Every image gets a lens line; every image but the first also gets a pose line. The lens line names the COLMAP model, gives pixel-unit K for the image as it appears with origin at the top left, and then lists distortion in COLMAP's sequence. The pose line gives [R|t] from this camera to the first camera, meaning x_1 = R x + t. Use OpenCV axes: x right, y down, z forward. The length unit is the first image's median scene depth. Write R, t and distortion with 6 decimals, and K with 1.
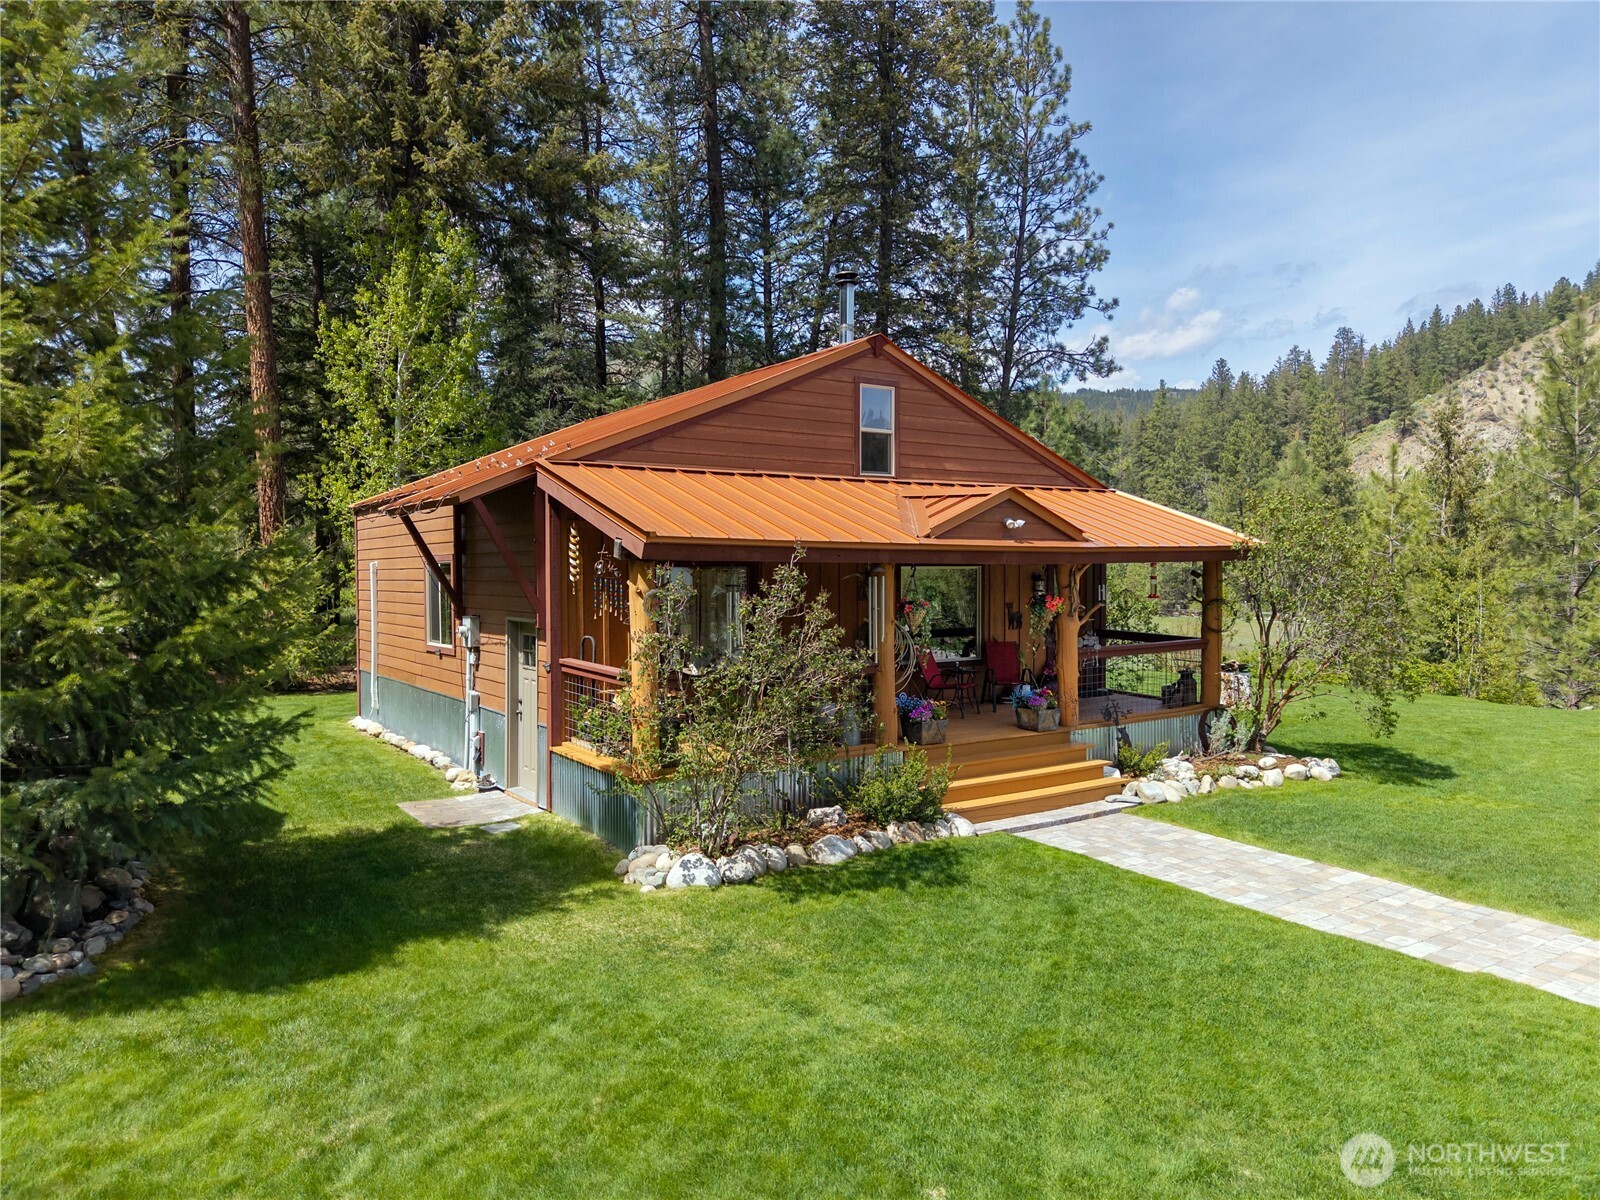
lens RADIAL K [[1054.8, 0, 778.7], [0, 1054.8, 602.7], [0, 0, 1]] dist [-0.007338, -0.004063]
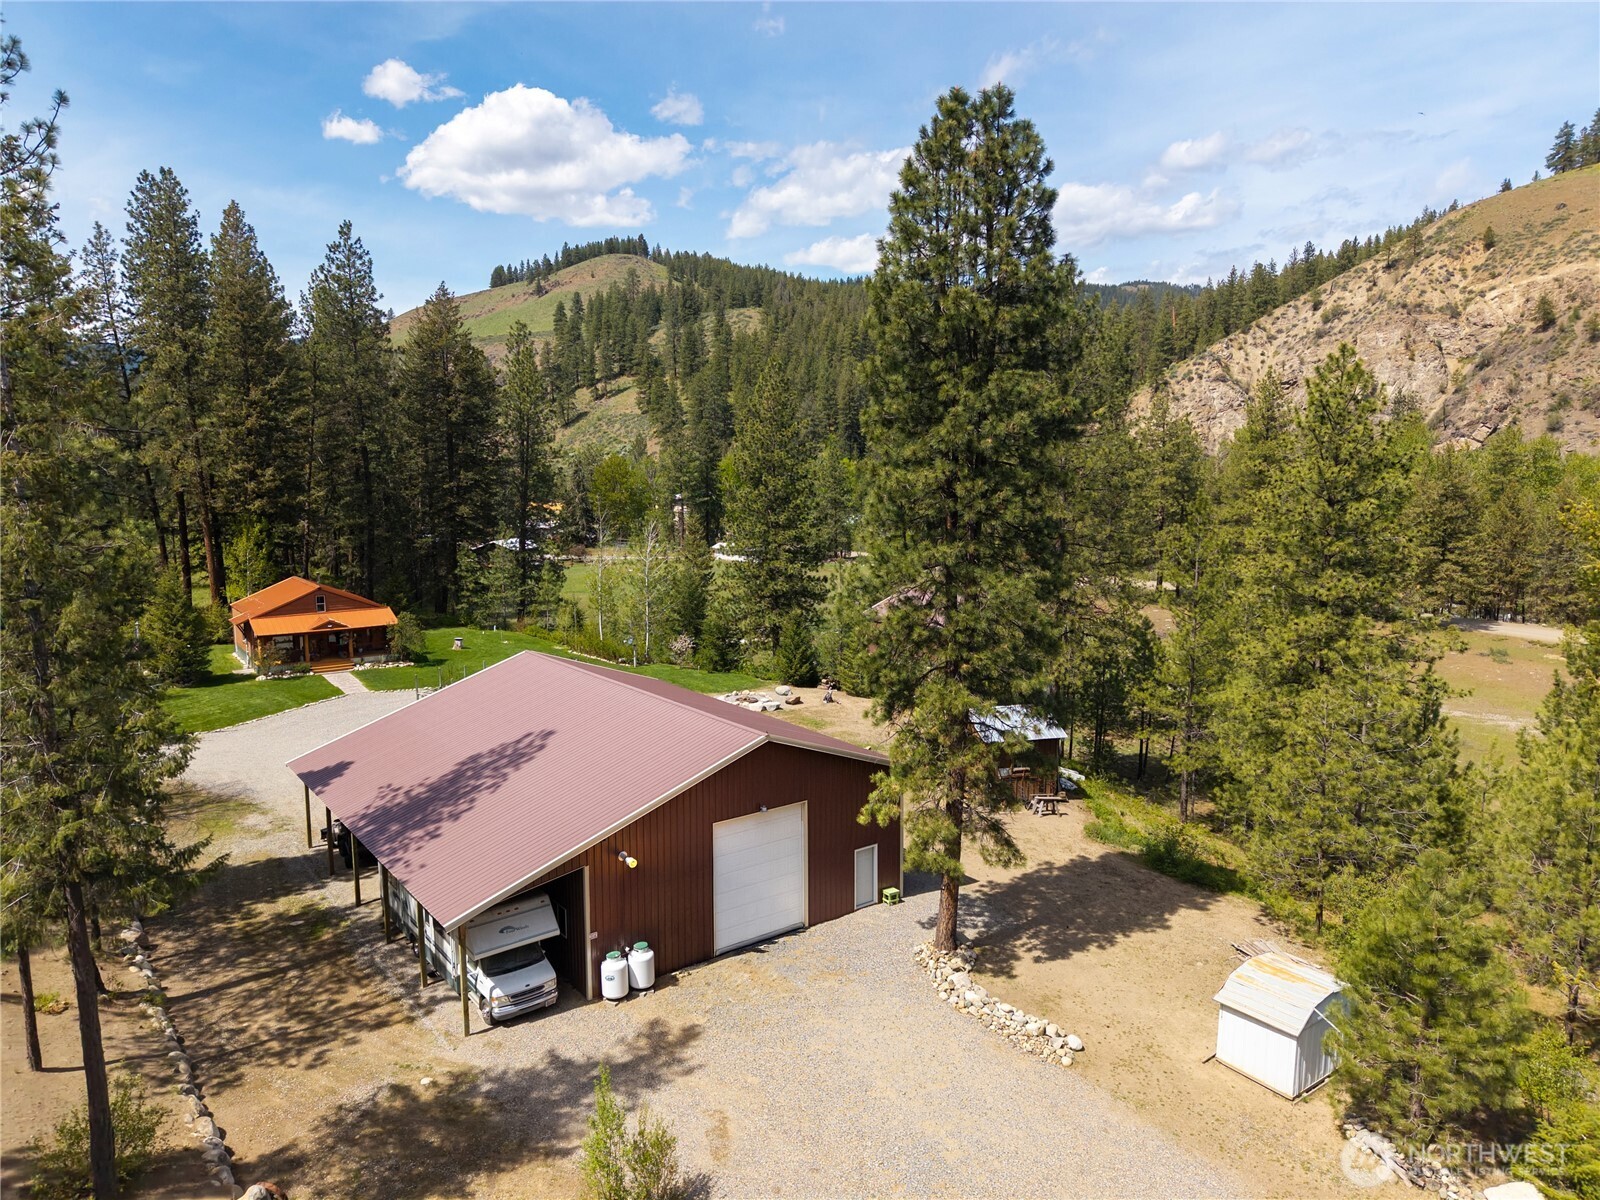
lens RADIAL K [[1066.5, 0, 800.0], [0, 1066.5, 600.0], [0, 0, 1]] dist [0.008311, -0.005216]
pose [[0.999431, 0.001497, 0.033689, 2.586025], [-0.004963, 0.994664, 0.103046, -0.824459], [-0.033355, -0.103155, 0.994106, -4.956469]]
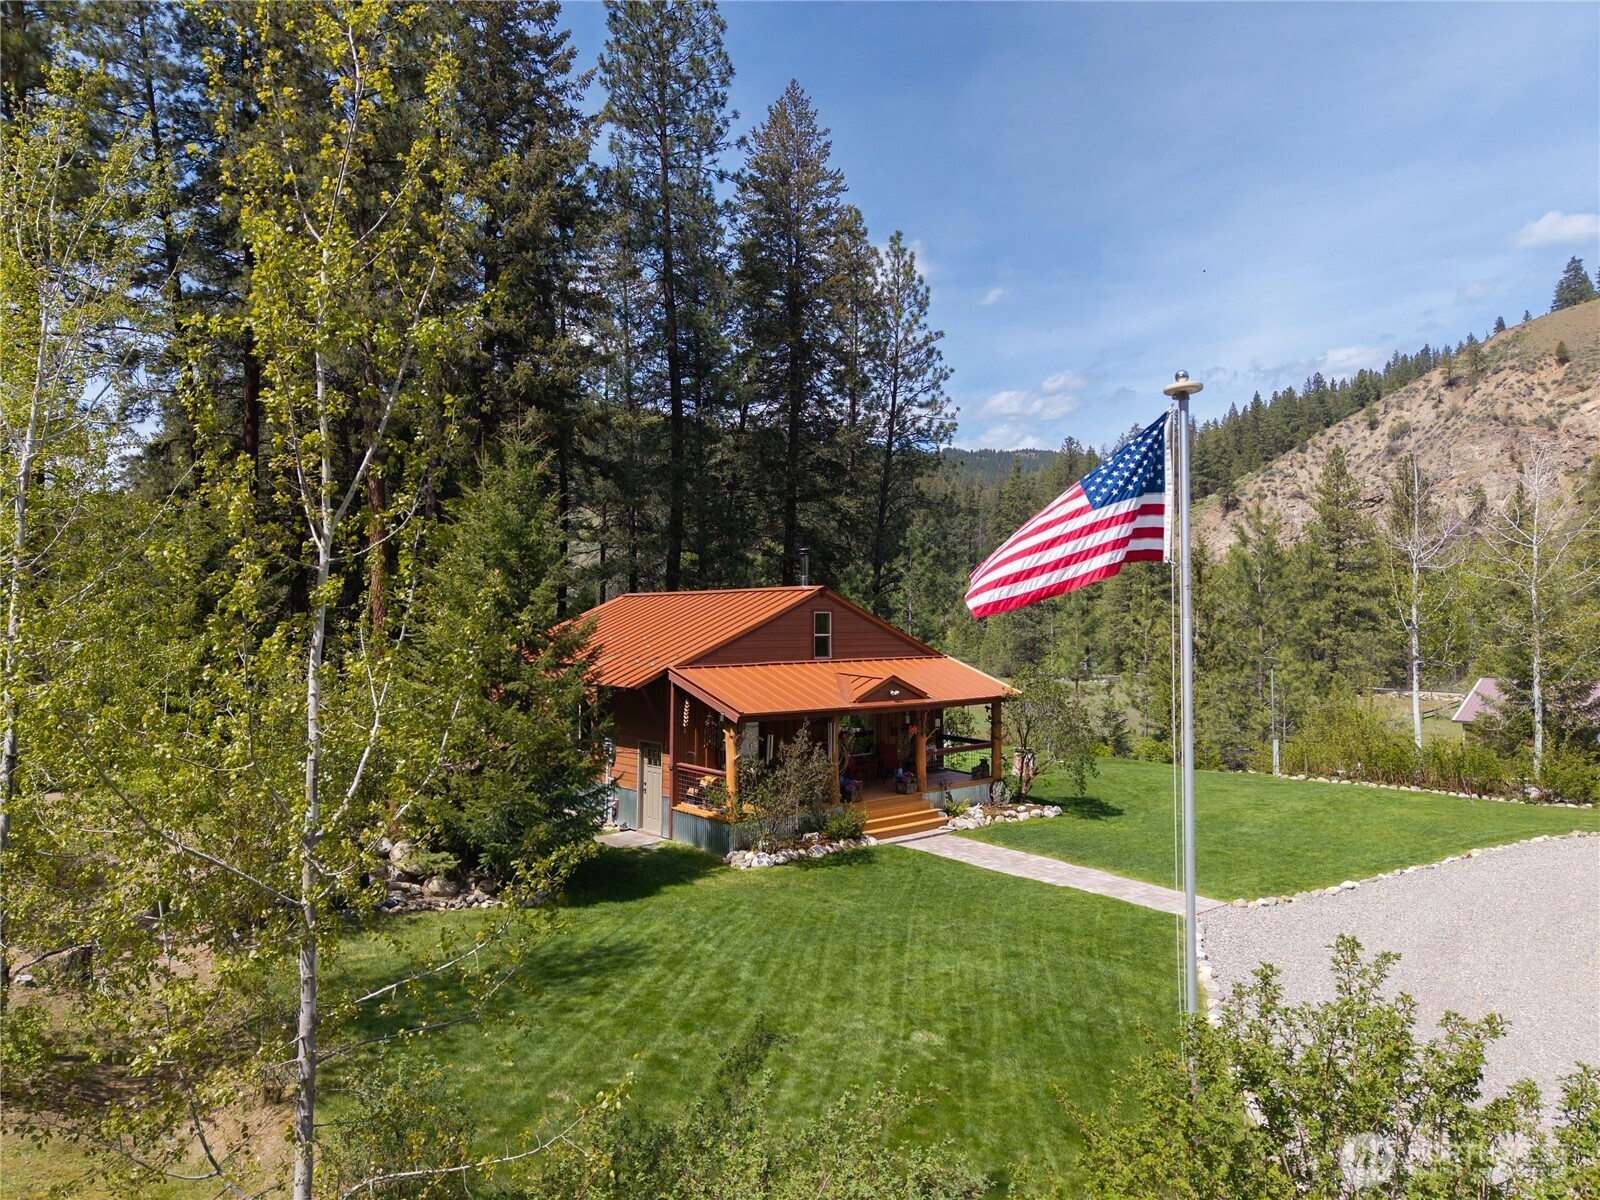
lens RADIAL K [[1066.5, 0, 800.0], [0, 1066.5, 600.0], [0, 0, 1]] dist [0.008311, -0.005216]
pose [[0.989881, 0.009806, 0.141562, -0.230185], [-0.002912, 0.998803, -0.048820, -0.139391], [-0.141871, 0.047913, 0.988725, -0.934250]]
